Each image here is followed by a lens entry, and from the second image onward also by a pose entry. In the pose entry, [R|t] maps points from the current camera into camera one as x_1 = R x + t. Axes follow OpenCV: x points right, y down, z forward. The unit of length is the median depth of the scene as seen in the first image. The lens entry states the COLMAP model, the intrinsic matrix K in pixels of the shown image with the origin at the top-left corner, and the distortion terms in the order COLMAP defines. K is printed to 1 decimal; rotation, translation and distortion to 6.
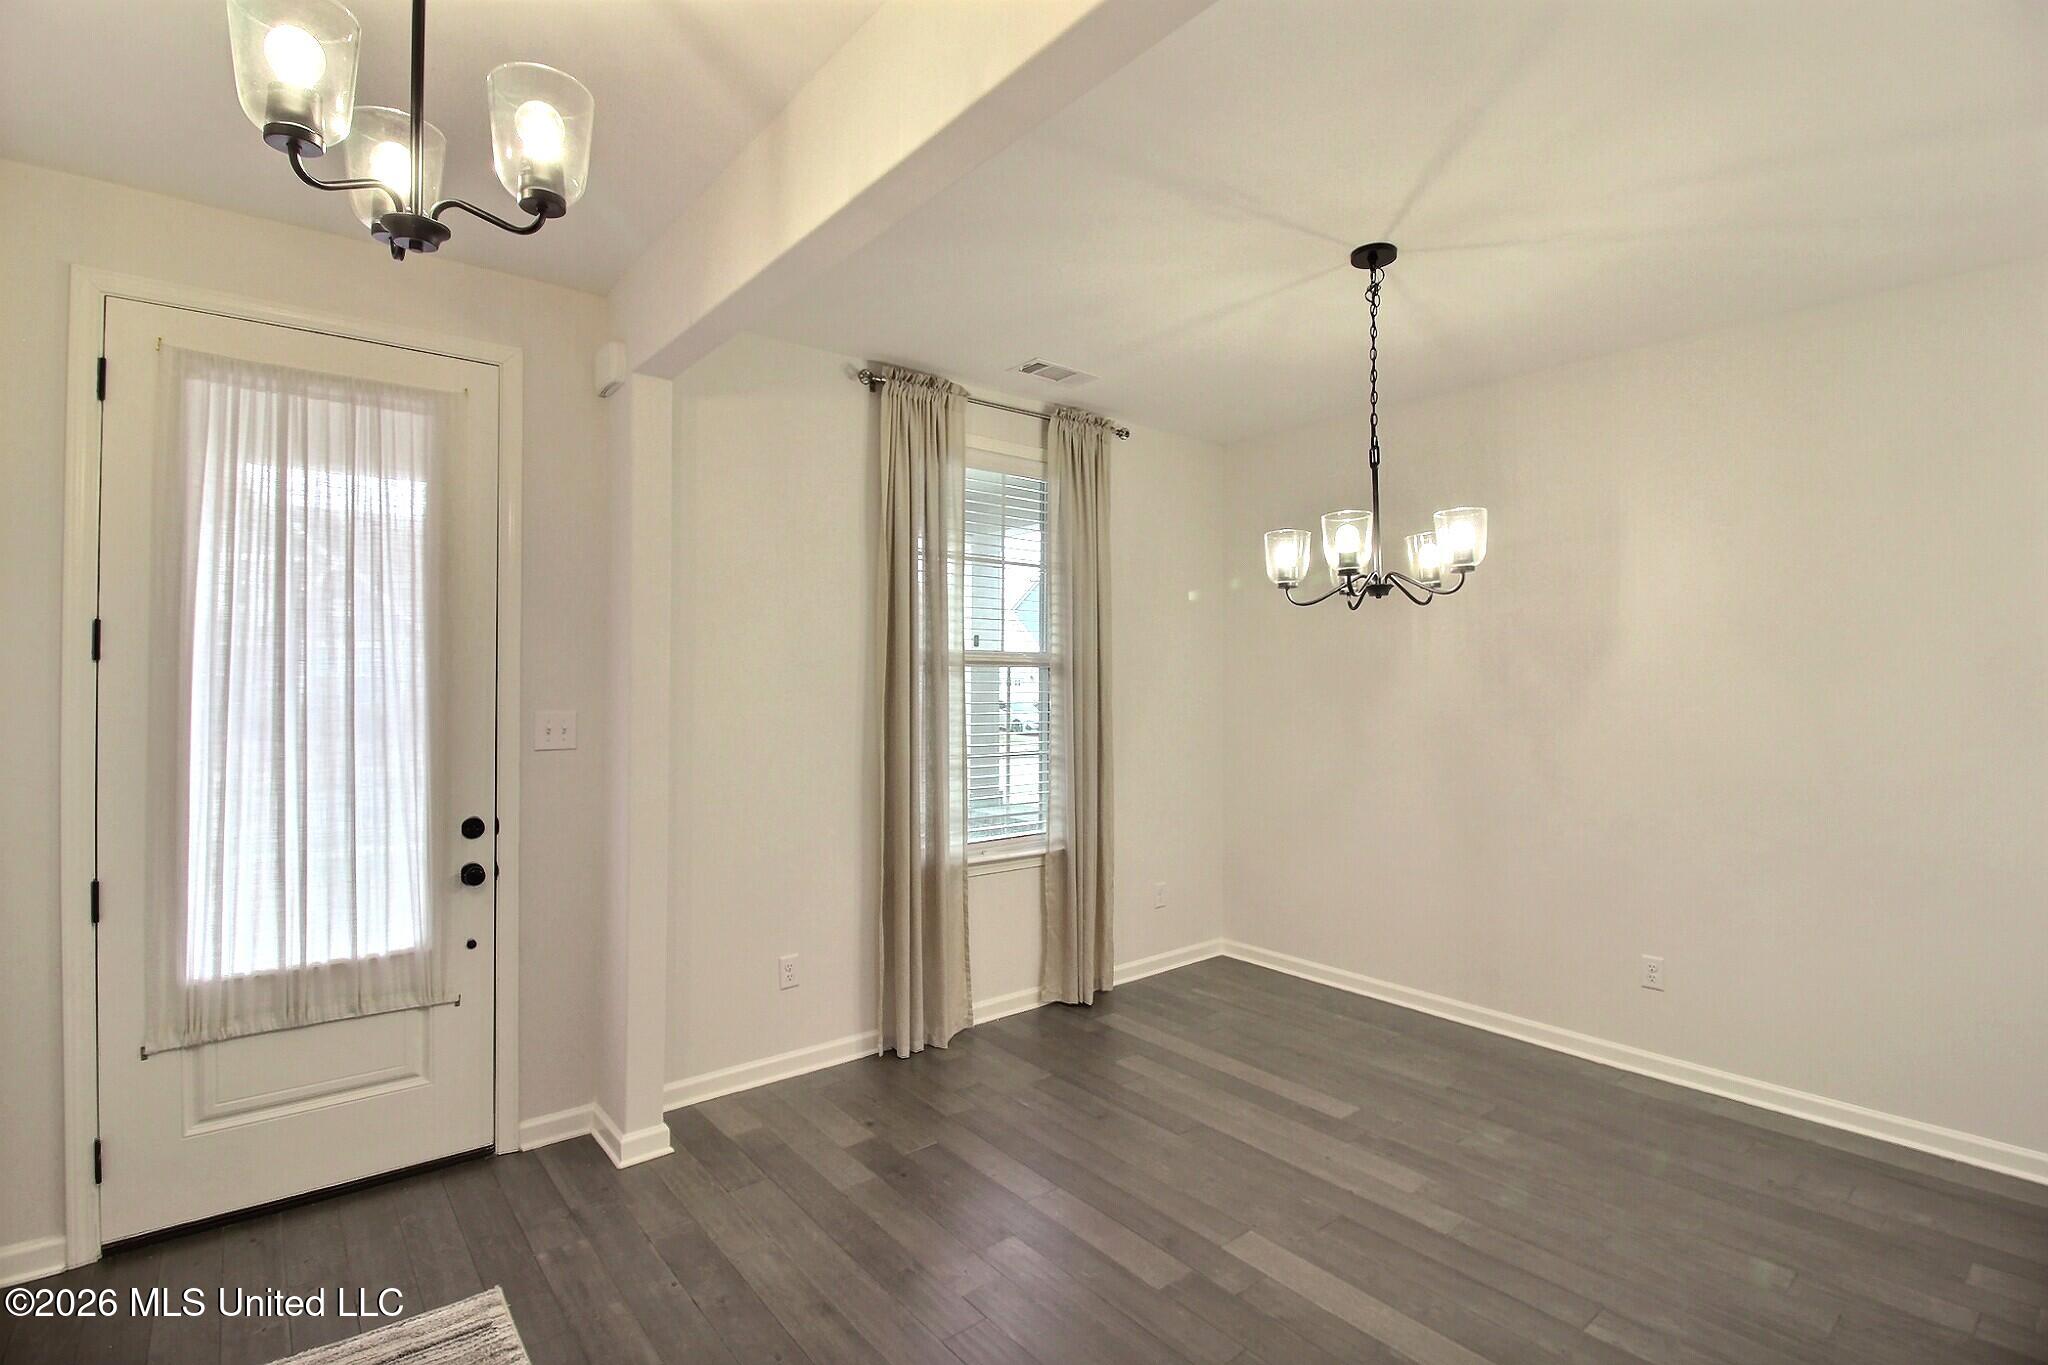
lens RADIAL K [[947.7, 0, 1012.9], [0, 947.7, 671.0], [0, 0, 1]] dist [-0.010472, -0.008177]
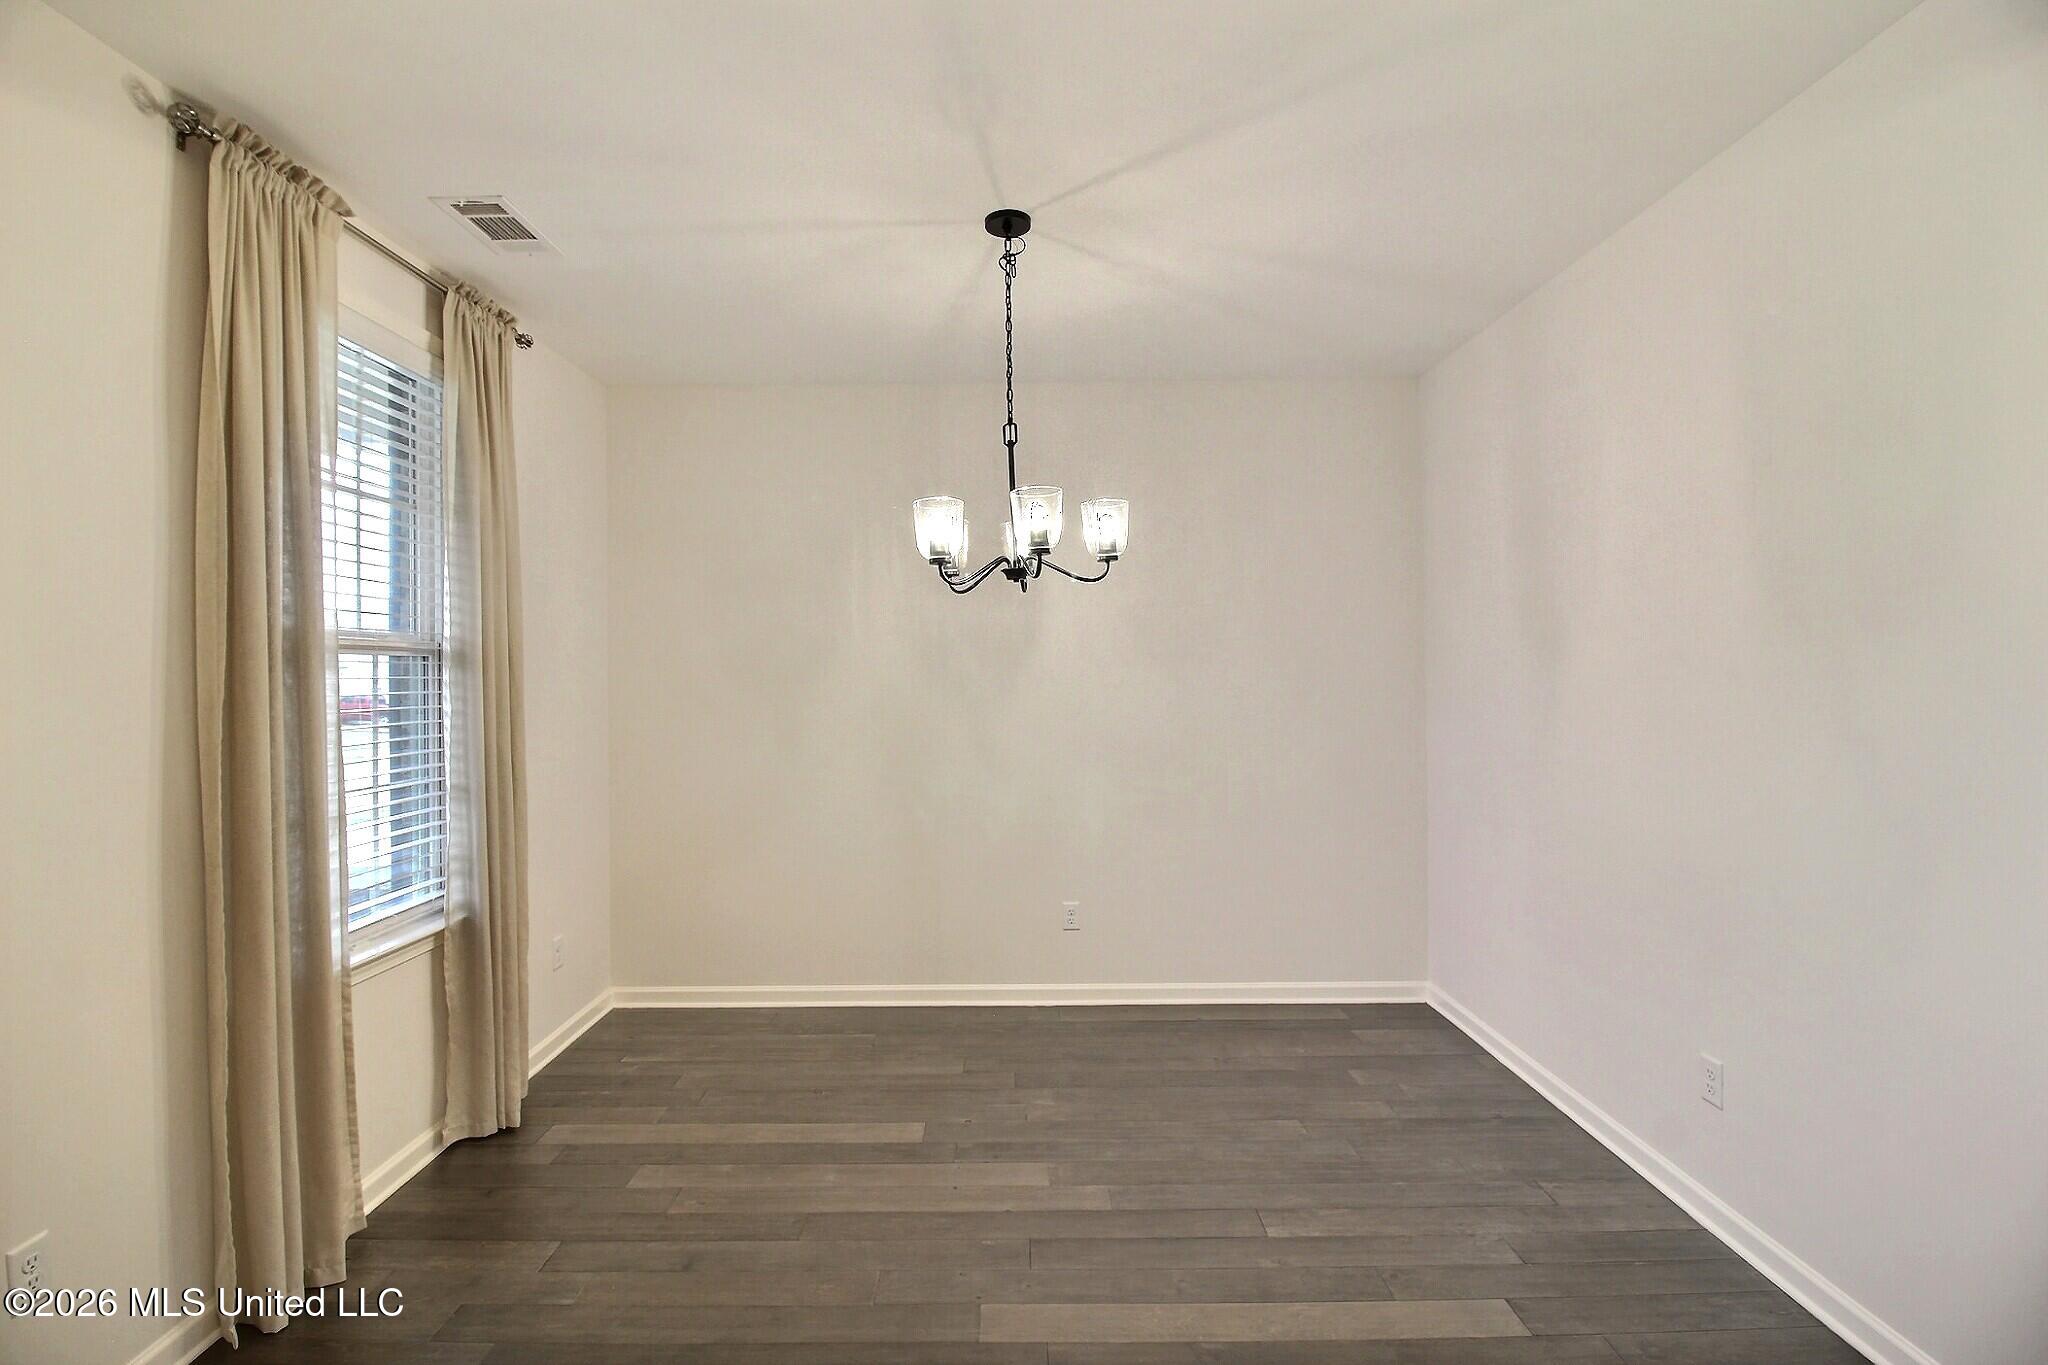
lens RADIAL K [[947.7, 0, 1019.0], [0, 947.7, 666.9], [0, 0, 1]] dist [-0.010472, -0.008177]
pose [[0.628699, -0.005018, 0.777633, -0.272920], [0.004236, 0.999986, 0.003028, 0.004585], [-0.777637, 0.001390, 0.628711, 0.297712]]
